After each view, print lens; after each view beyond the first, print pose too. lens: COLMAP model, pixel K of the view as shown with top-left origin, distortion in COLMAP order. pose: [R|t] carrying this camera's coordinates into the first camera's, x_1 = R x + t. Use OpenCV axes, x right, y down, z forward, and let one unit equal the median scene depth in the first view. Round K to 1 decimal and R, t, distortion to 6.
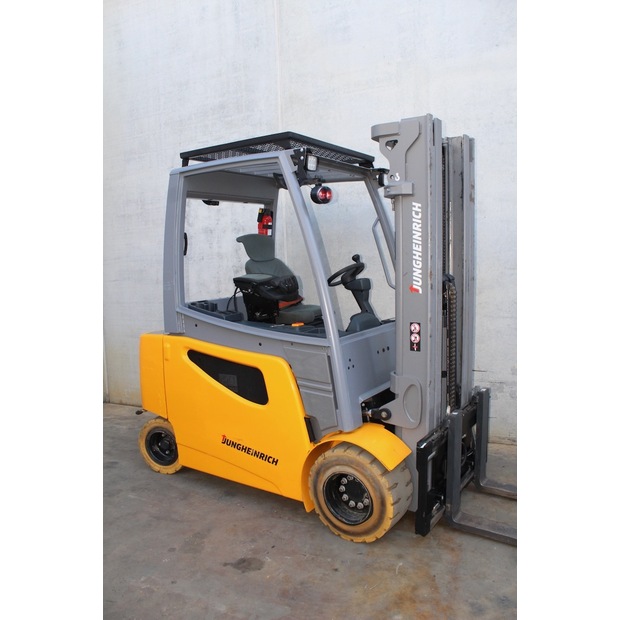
lens RADIAL K [[511.1, 0, 309.6], [0, 511.1, 316.5], [0, 0, 1]] dist [-0.165673, 0.142620]
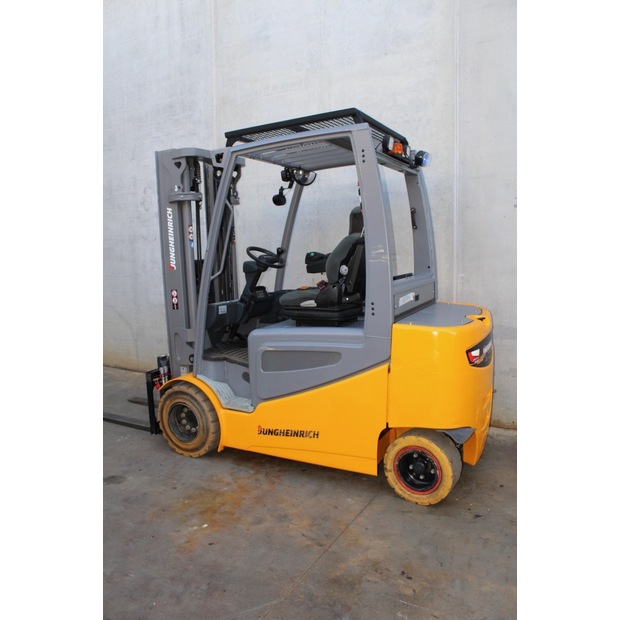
lens RADIAL K [[511.1, 0, 309.6], [0, 511.1, 316.5], [0, 0, 1]] dist [-0.165673, 0.142620]
pose [[0.995909, 0.038662, -0.081673, 0.340925], [-0.035790, 0.998698, 0.036341, 0.009508], [0.082971, -0.033269, 0.995996, -0.162079]]
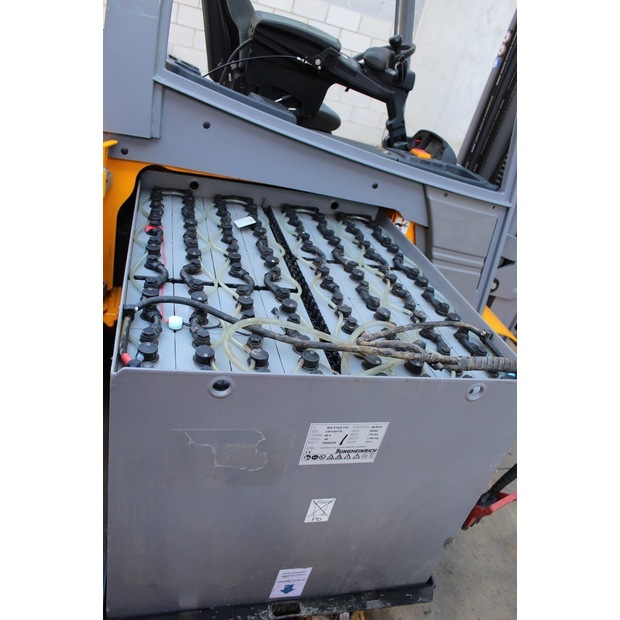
lens RADIAL K [[511.1, 0, 309.6], [0, 511.1, 316.5], [0, 0, 1]] dist [-0.165673, 0.142620]
pose [[0.609236, -0.207282, 0.765419, -0.499608], [-0.183633, 0.902118, 0.390464, -0.013996], [-0.771434, -0.378441, 0.511539, 0.632887]]
